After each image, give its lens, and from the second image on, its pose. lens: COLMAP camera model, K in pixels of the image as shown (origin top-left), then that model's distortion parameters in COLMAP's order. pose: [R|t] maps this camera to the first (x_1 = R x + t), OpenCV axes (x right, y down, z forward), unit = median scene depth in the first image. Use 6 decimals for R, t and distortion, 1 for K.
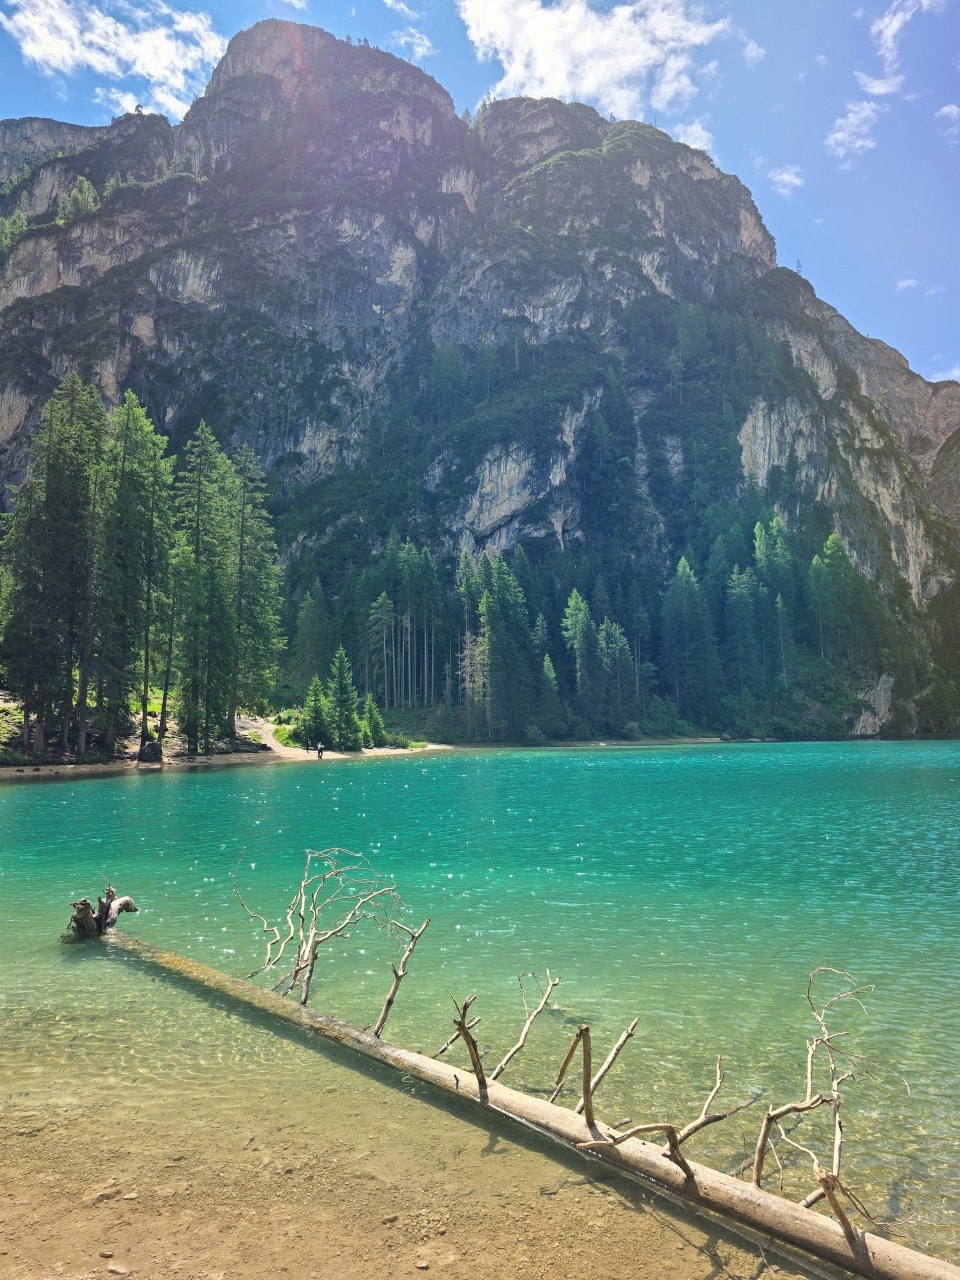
lens RADIAL K [[849.4, 0, 480.9], [0, 849.4, 635.8], [0, 0, 1]] dist [0.057528, -0.058549]
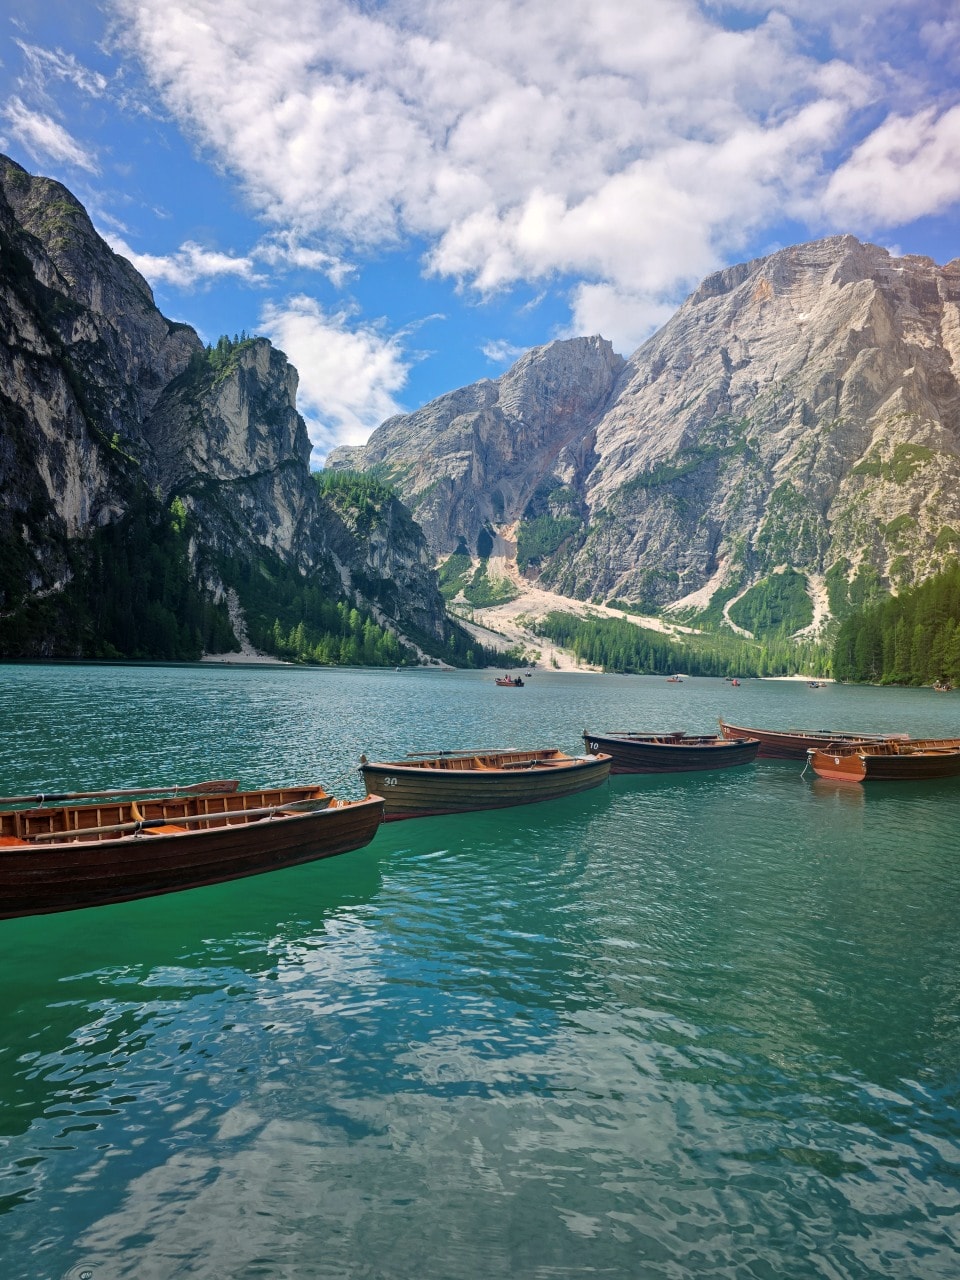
lens RADIAL K [[849.4, 0, 466.7], [0, 849.4, 654.3], [0, 0, 1]] dist [0.057528, -0.058549]
pose [[0.706643, 0.050563, 0.705762, 0.192909], [-0.122809, 0.991069, 0.051960, -0.001243], [-0.696831, -0.123391, 0.706541, -0.021662]]
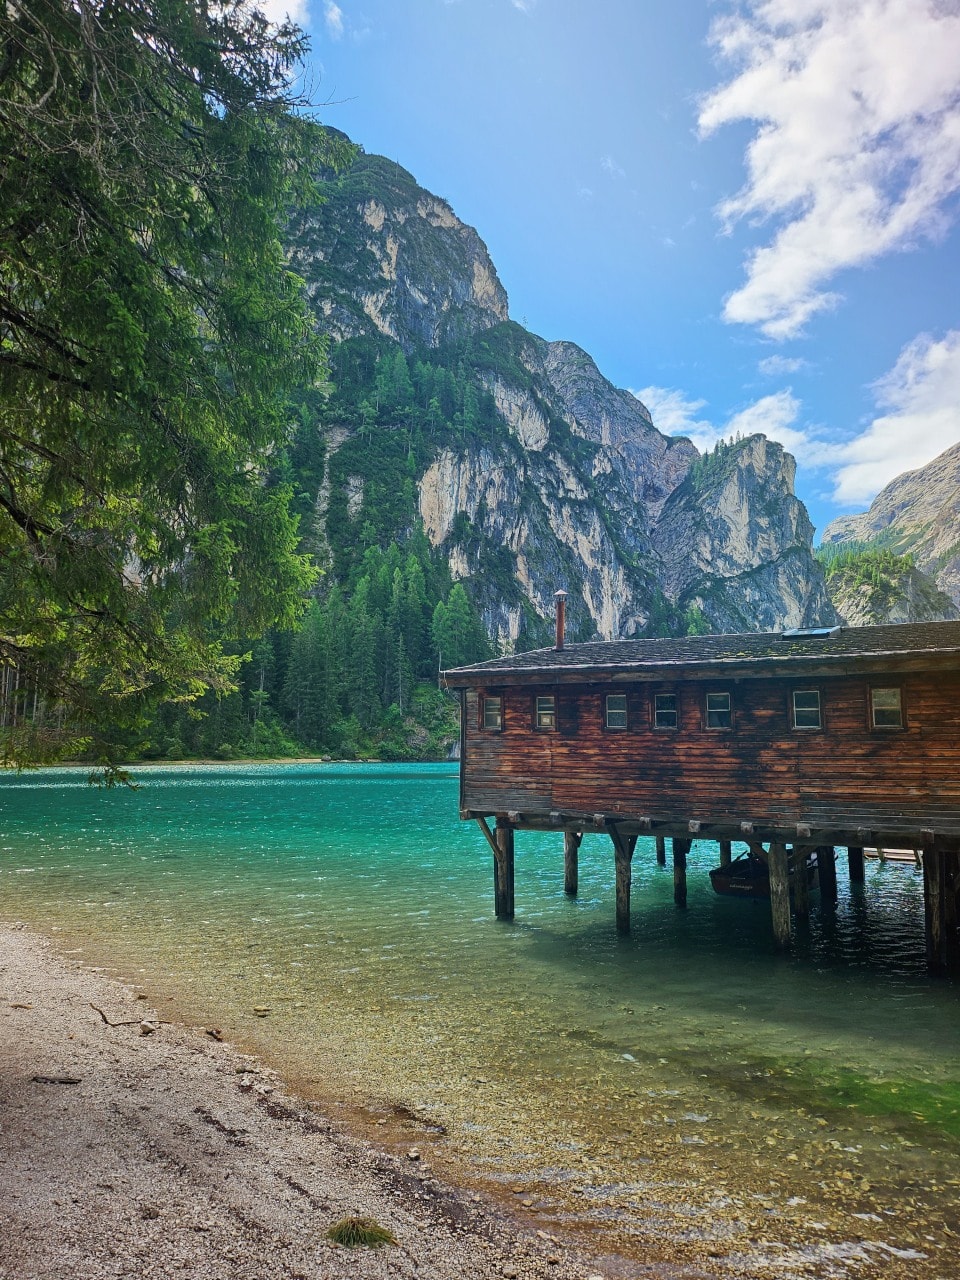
lens RADIAL K [[888.3, 0, 483.2], [0, 888.3, 640.0], [0, 0, 1]] dist [0.053082, -0.004032]
pose [[0.969044, 0.053045, 0.241121, 0.097315], [-0.050303, 0.998580, -0.017519, -0.014183], [-0.241708, 0.004847, 0.970337, -0.102086]]
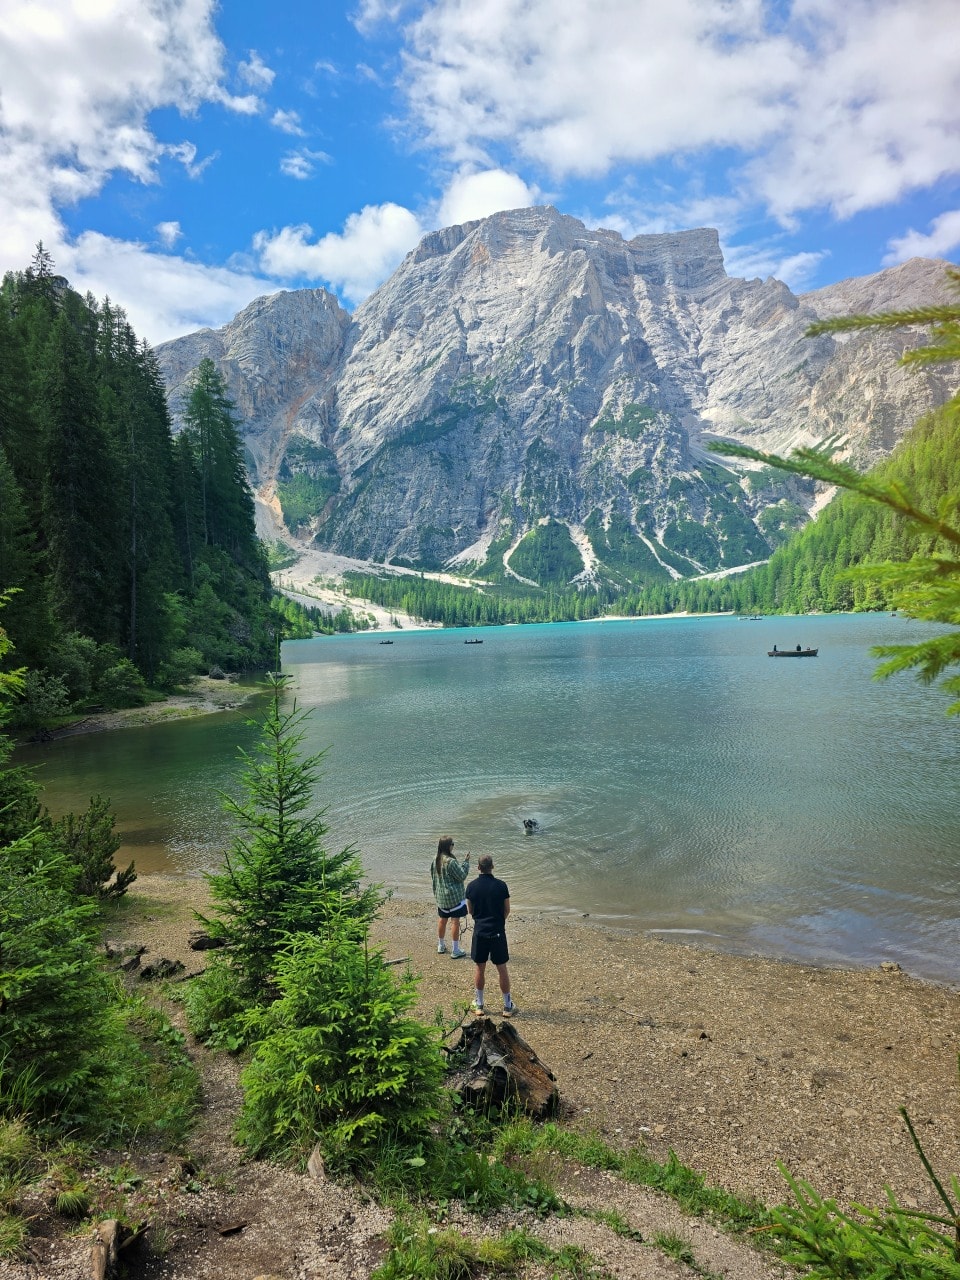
lens RADIAL K [[853.6, 0, 462.7], [0, 853.6, 648.5], [0, 0, 1]] dist [0.056897, -0.047586]
pose [[0.430946, -0.031270, 0.901836, -0.074919], [-0.056866, 0.996472, 0.061725, 0.032849], [-0.900584, -0.077884, 0.427647, 0.317437]]
